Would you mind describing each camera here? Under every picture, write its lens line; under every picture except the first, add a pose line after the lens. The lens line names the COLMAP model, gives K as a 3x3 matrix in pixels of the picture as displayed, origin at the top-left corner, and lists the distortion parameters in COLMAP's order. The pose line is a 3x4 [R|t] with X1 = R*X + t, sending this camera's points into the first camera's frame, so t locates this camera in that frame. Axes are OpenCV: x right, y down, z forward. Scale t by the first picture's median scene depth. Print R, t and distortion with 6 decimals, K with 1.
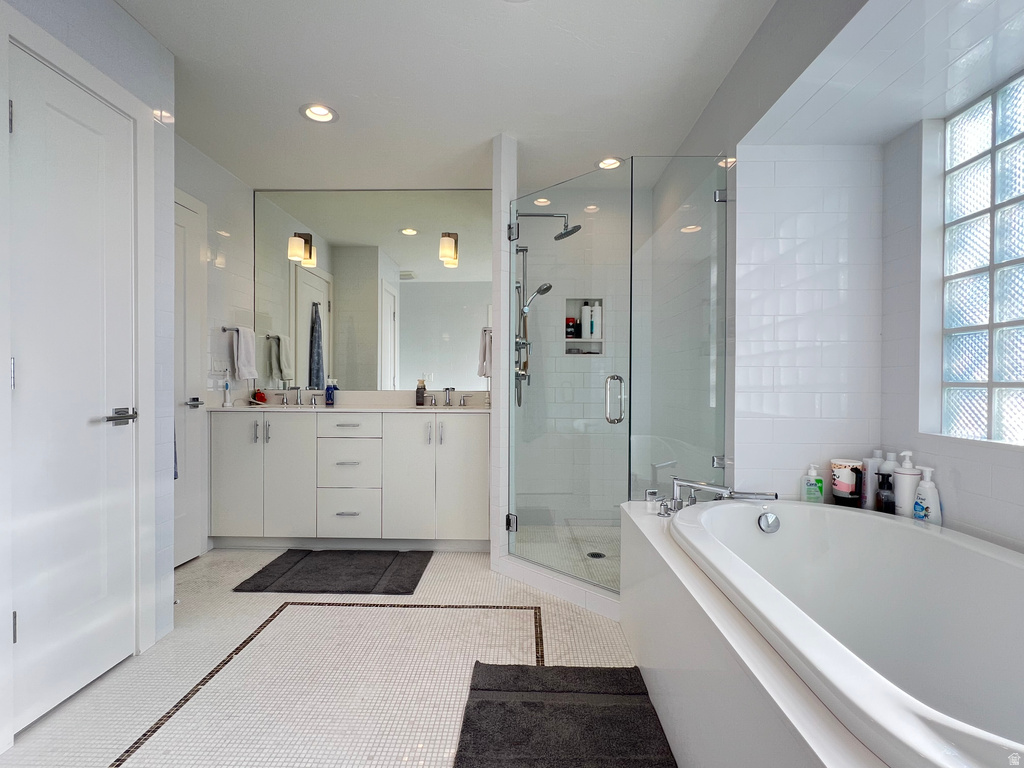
lens RADIAL K [[493.3, 0, 510.9], [0, 493.3, 388.8], [0, 0, 1]] dist [0.000589, -0.000560]
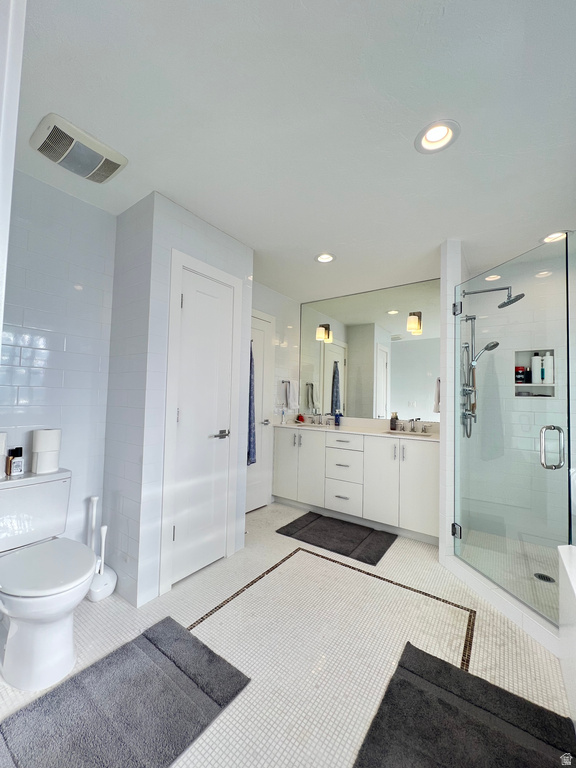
lens RADIAL K [[306.8, 0, 287.0], [0, 306.8, 385.8], [0, 0, 1]] dist [-0.000807, 0.000293]
pose [[0.830471, -0.006808, -0.557021, 0.087737], [-0.025688, 0.998394, -0.050501, -0.059249], [0.556470, 0.056249, 0.828962, 0.070864]]
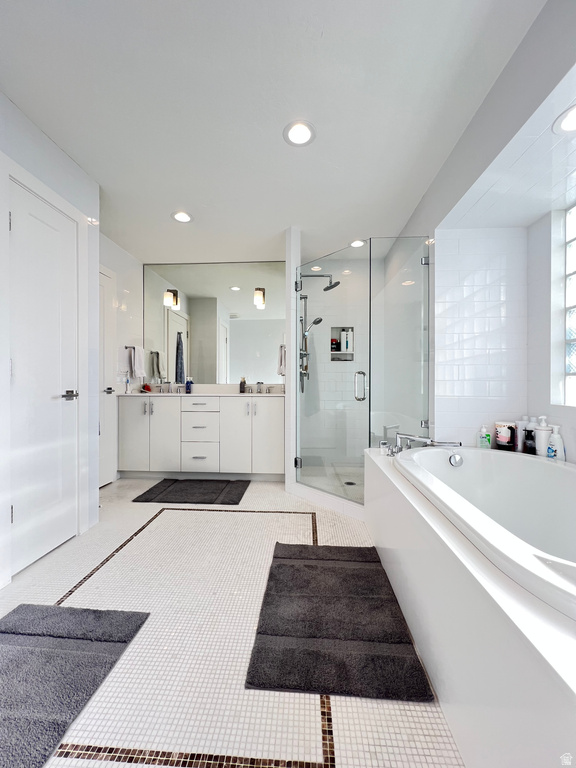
lens RADIAL K [[306.8, 0, 285.8], [0, 306.8, 385.9], [0, 0, 1]] dist [-0.000807, 0.000293]
pose [[0.999215, -0.003641, -0.039448, 0.002386], [0.003432, 0.999980, -0.005368, 0.022327], [0.039466, 0.005229, 0.999207, -0.025199]]
